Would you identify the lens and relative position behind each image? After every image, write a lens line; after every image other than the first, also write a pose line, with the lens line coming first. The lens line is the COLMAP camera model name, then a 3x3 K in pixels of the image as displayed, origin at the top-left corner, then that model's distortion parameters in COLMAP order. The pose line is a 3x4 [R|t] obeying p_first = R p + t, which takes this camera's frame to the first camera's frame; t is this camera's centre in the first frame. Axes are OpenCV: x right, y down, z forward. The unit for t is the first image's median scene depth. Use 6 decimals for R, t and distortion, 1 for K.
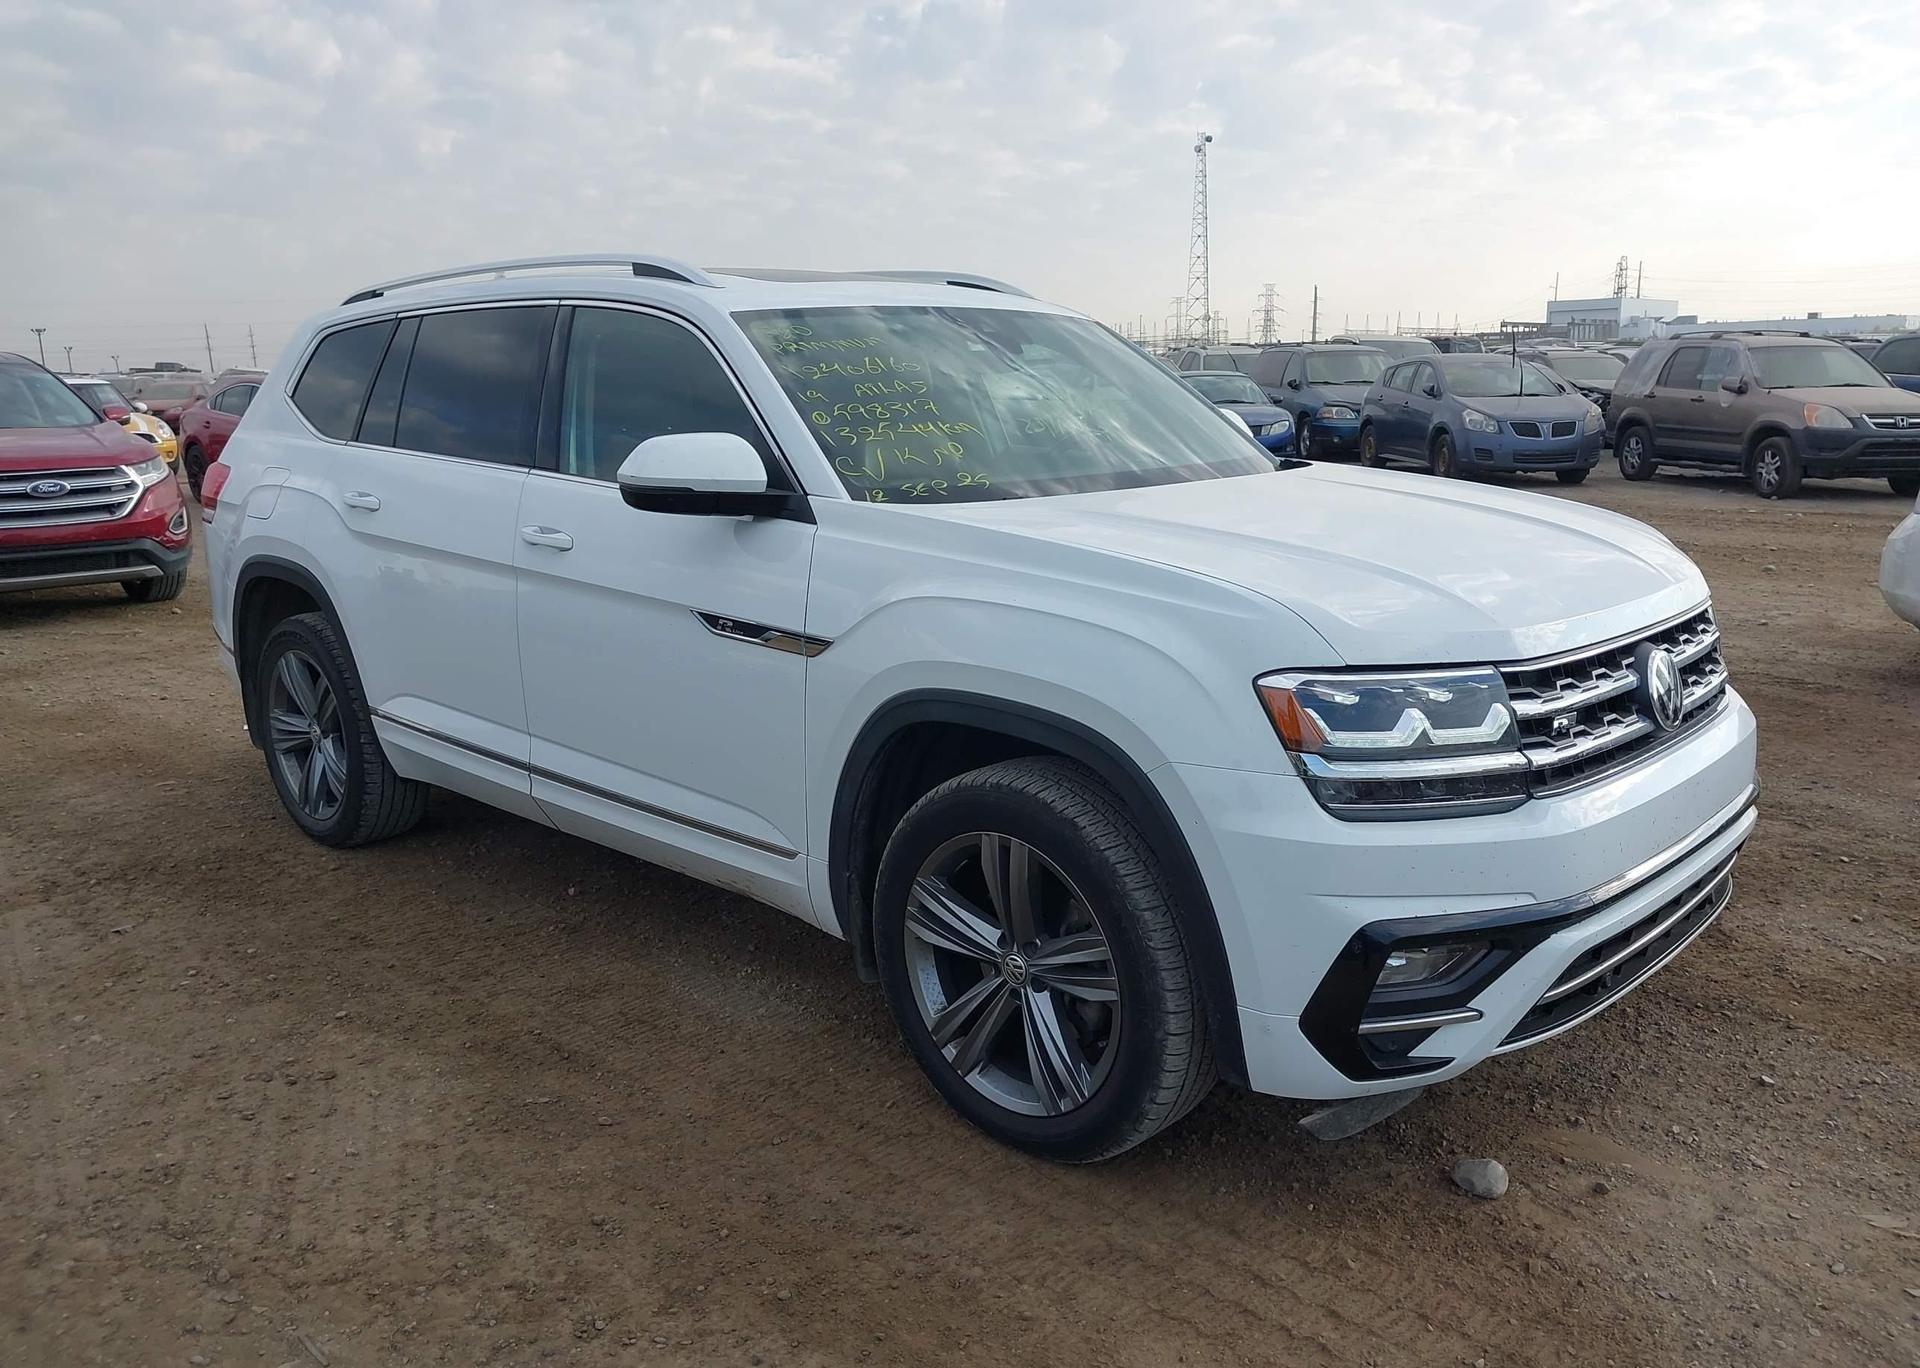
lens RADIAL K [[1510.1, 0, 967.6], [0, 1510.1, 697.5], [0, 0, 1]] dist [0.033332, -0.038542]
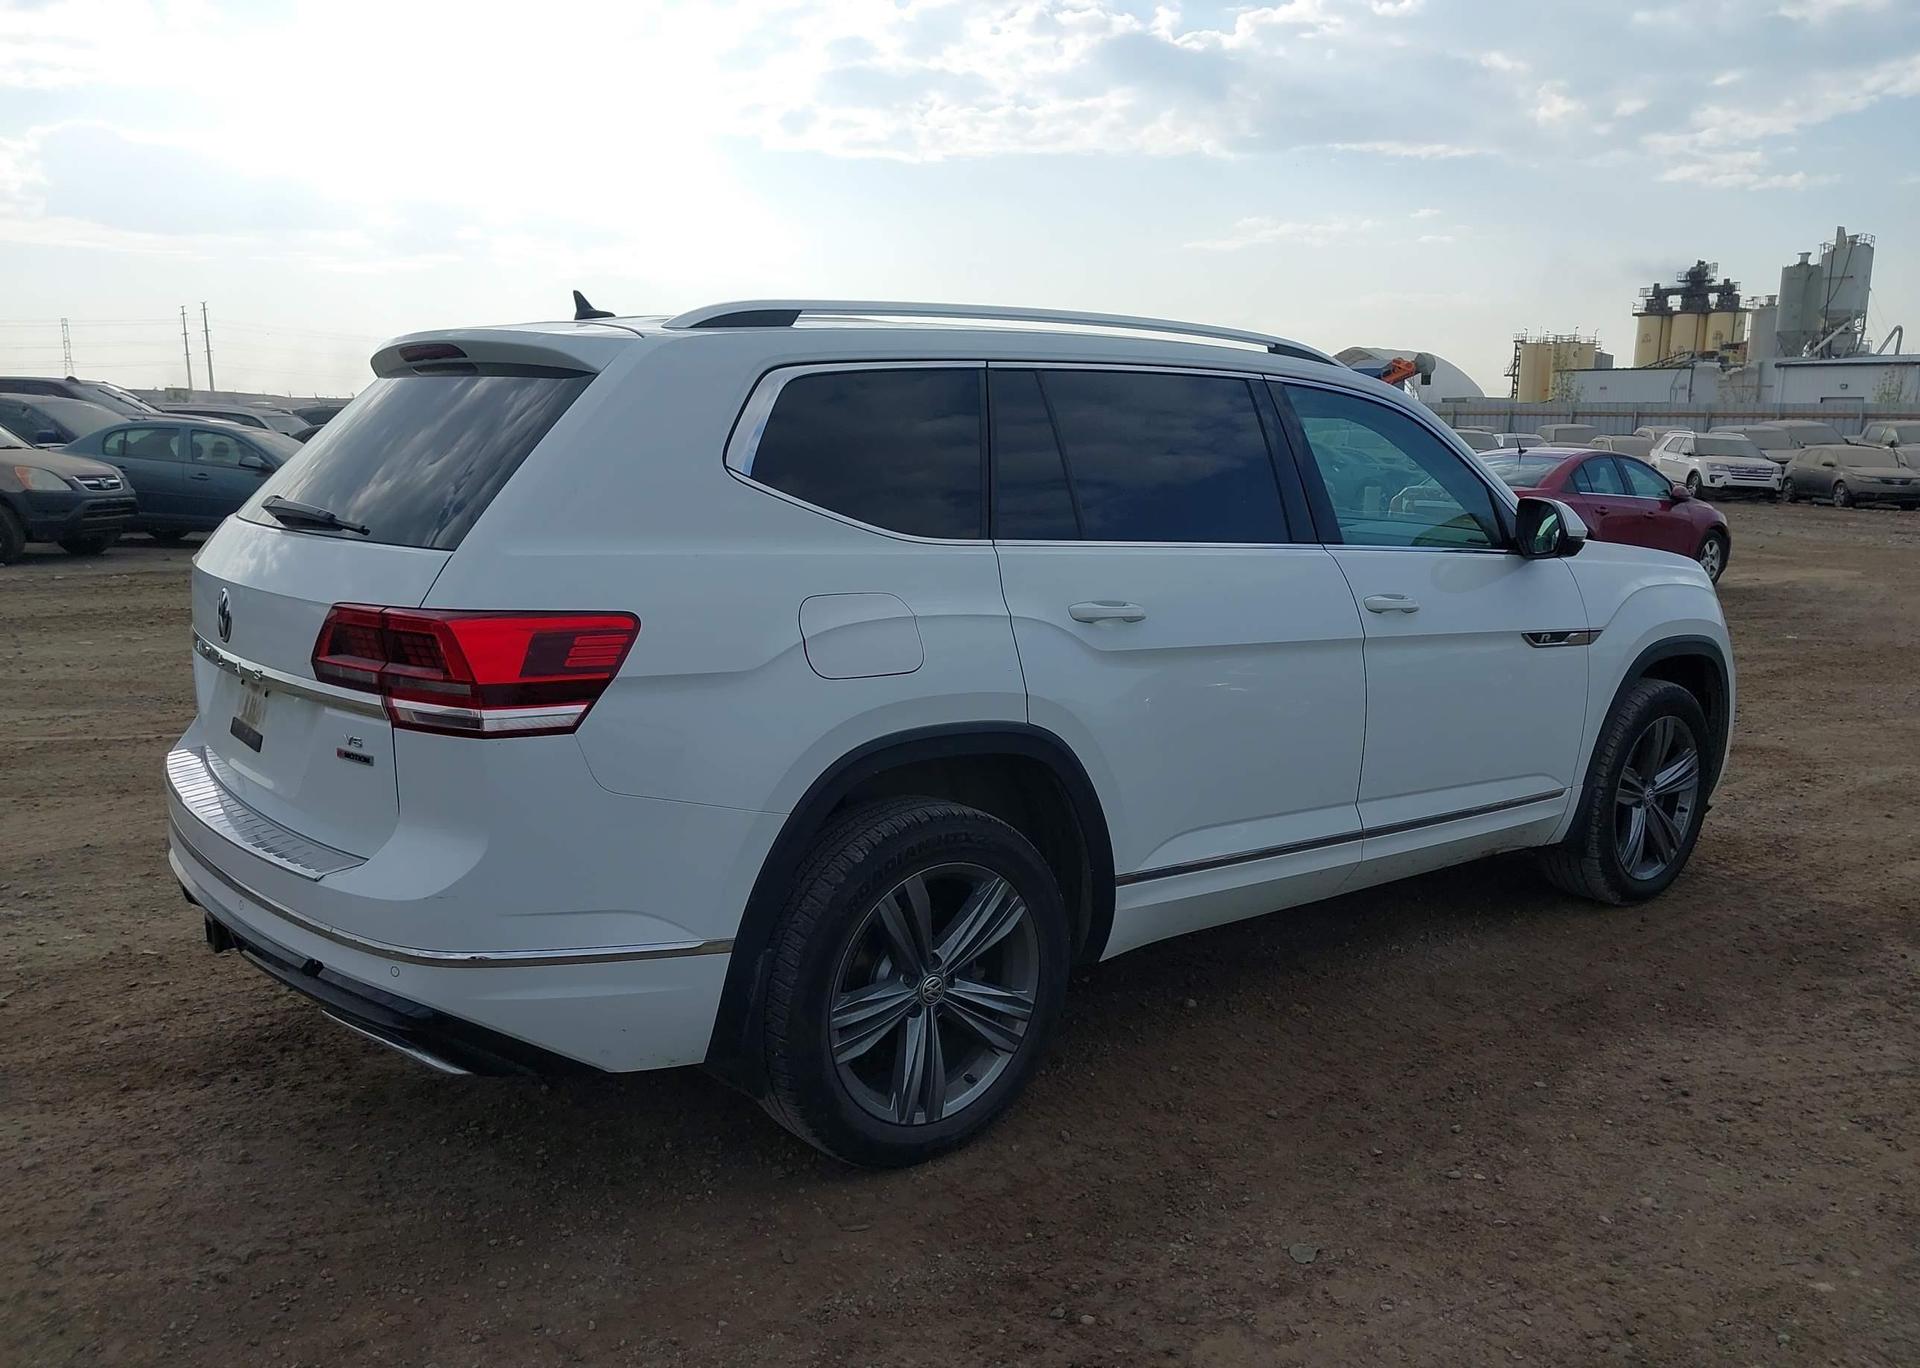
lens RADIAL K [[1510.1, 0, 974.2], [0, 1510.1, 692.7], [0, 0, 1]] dist [0.033332, -0.038542]
pose [[0.136300, -0.151351, 0.979038, -1.531782], [0.190007, 0.973907, 0.124105, -0.260532], [-0.972276, 0.169108, 0.161501, 1.260505]]
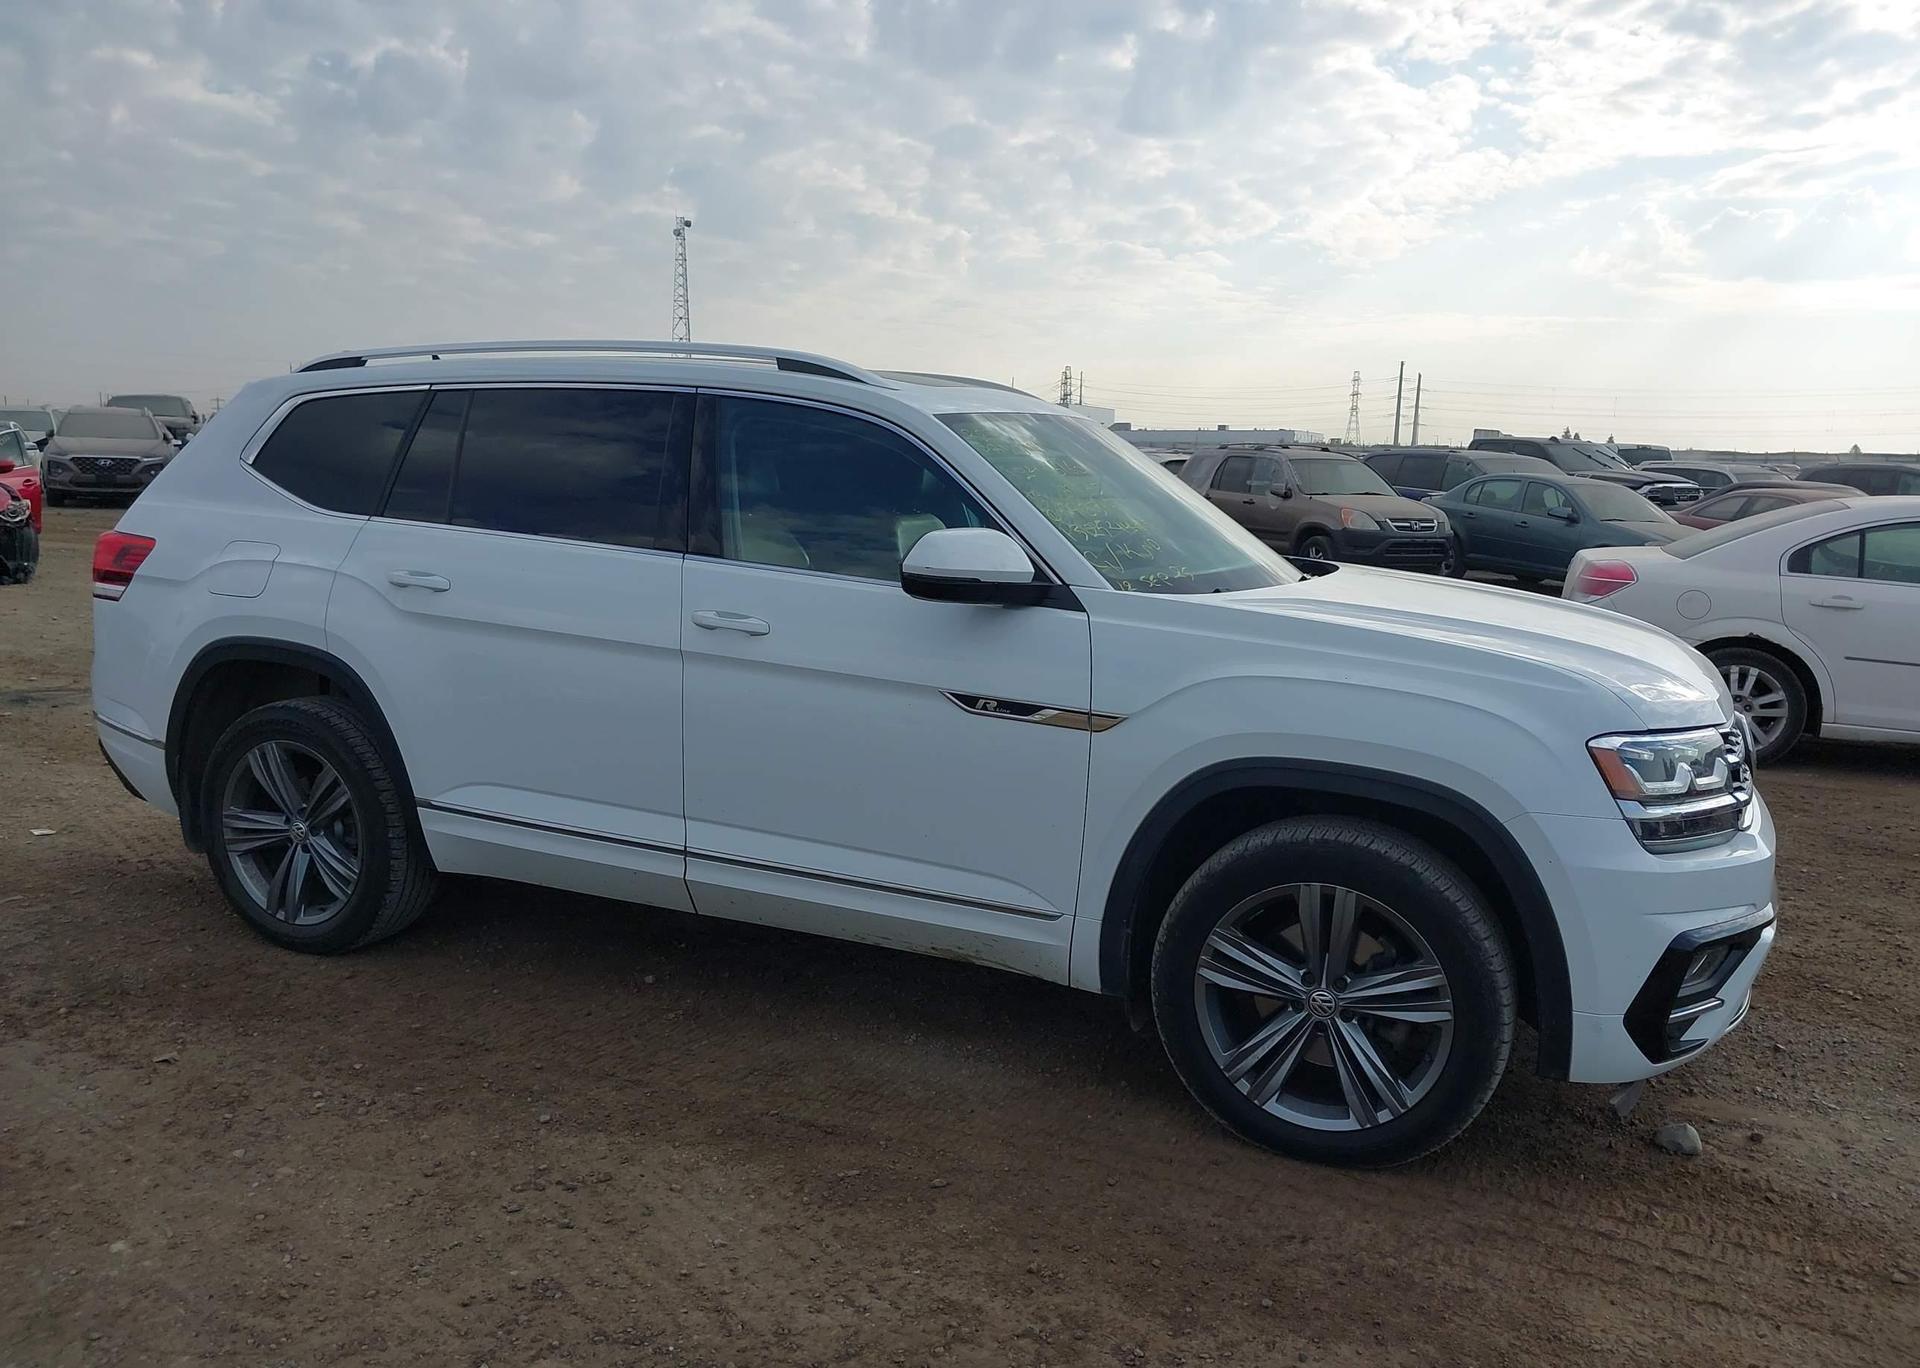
lens RADIAL K [[1510.1, 0, 969.6], [0, 1510.1, 693.5], [0, 0, 1]] dist [0.033332, -0.038542]
pose [[0.943102, -0.010810, 0.332327, -0.517605], [0.028565, 0.998410, -0.048587, -0.004587], [-0.331273, 0.055316, 0.941912, -0.003182]]
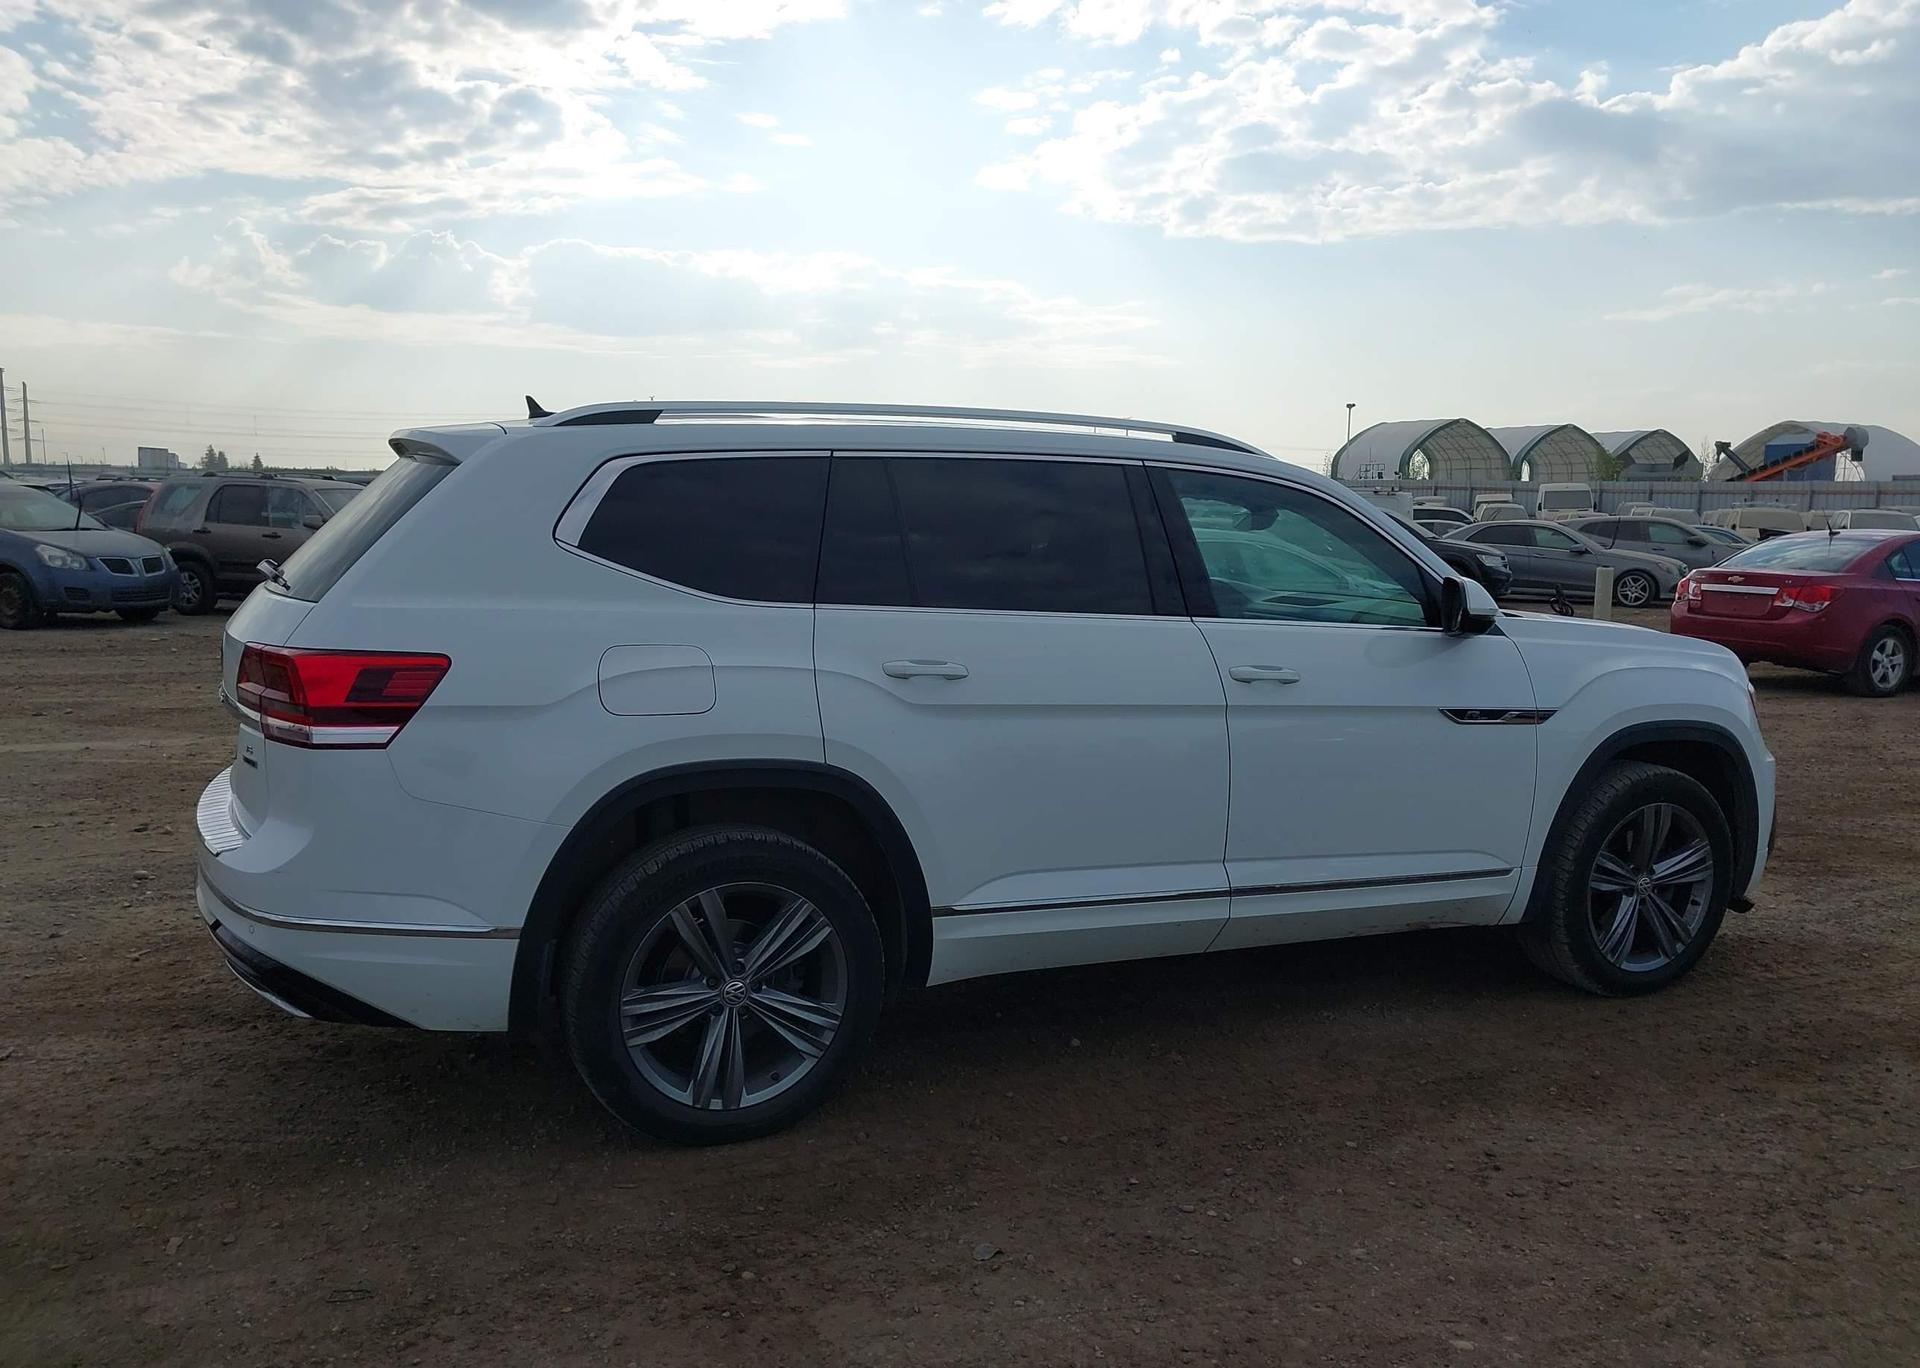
lens RADIAL K [[1510.1, 0, 978.2], [0, 1510.1, 693.2], [0, 0, 1]] dist [0.033332, -0.038542]
pose [[0.380004, -0.092639, 0.920334, -1.553036], [0.172034, 0.984691, 0.028084, -0.179262], [-0.908846, 0.147657, 0.390123, 0.852735]]
